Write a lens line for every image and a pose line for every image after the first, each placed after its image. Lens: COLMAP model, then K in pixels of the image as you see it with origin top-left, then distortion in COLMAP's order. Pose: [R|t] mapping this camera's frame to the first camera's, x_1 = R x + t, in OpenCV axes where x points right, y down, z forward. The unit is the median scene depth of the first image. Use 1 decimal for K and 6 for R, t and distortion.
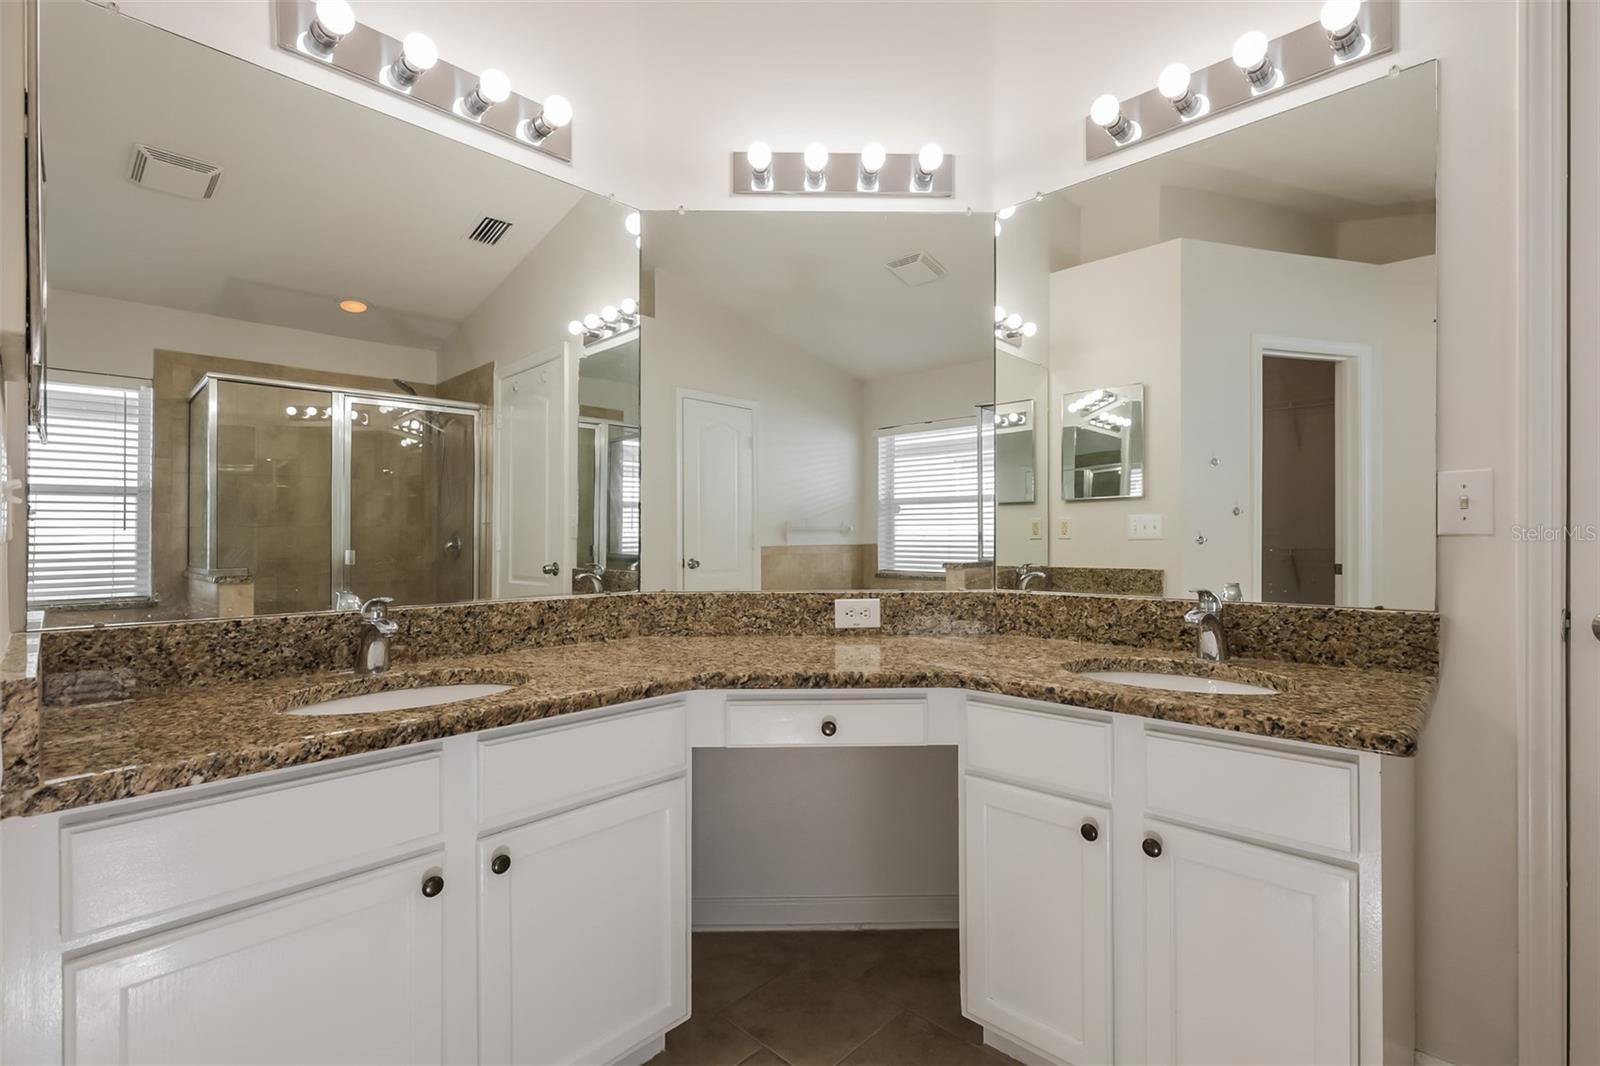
lens RADIAL K [[721.4, 0, 802.9], [0, 721.4, 536.9], [0, 0, 1]] dist [0.001244, 0.000131]
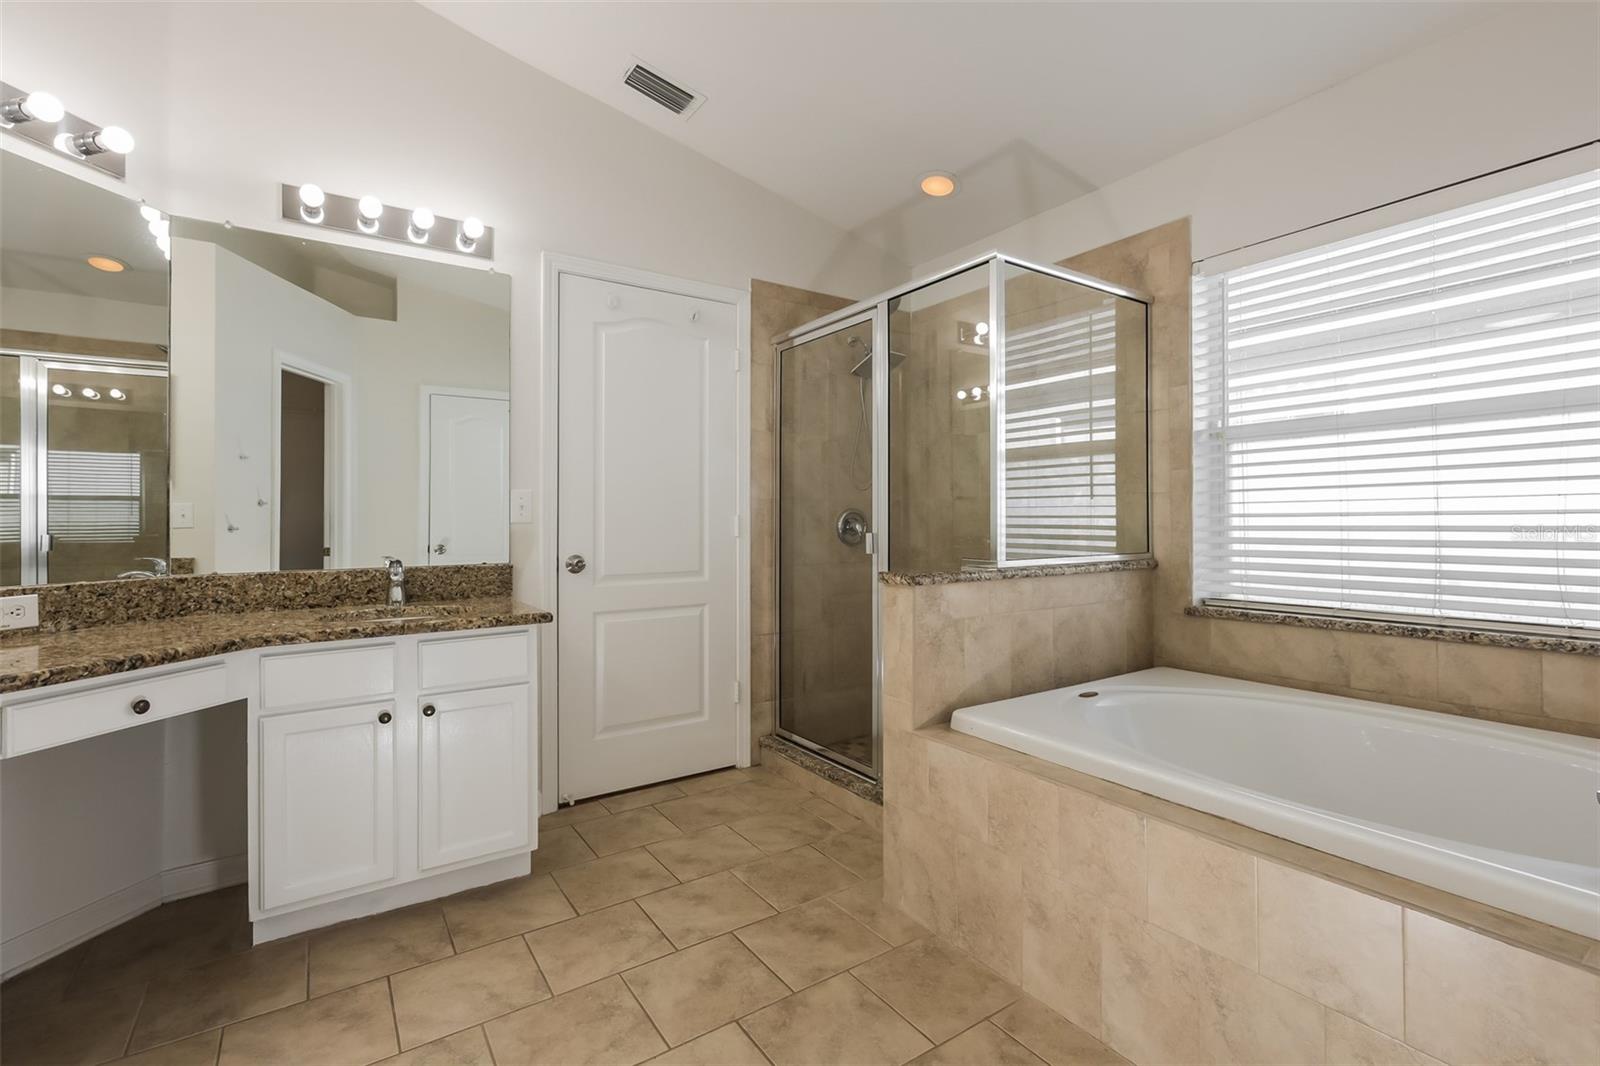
lens RADIAL K [[721.4, 0, 803.9], [0, 721.4, 525.3], [0, 0, 1]] dist [0.001244, 0.000131]
pose [[0.216283, -0.001117, 0.976330, -0.733516], [0.002579, 0.999997, 0.000573, 0.003077], [-0.976327, 0.002394, 0.216285, -0.158413]]
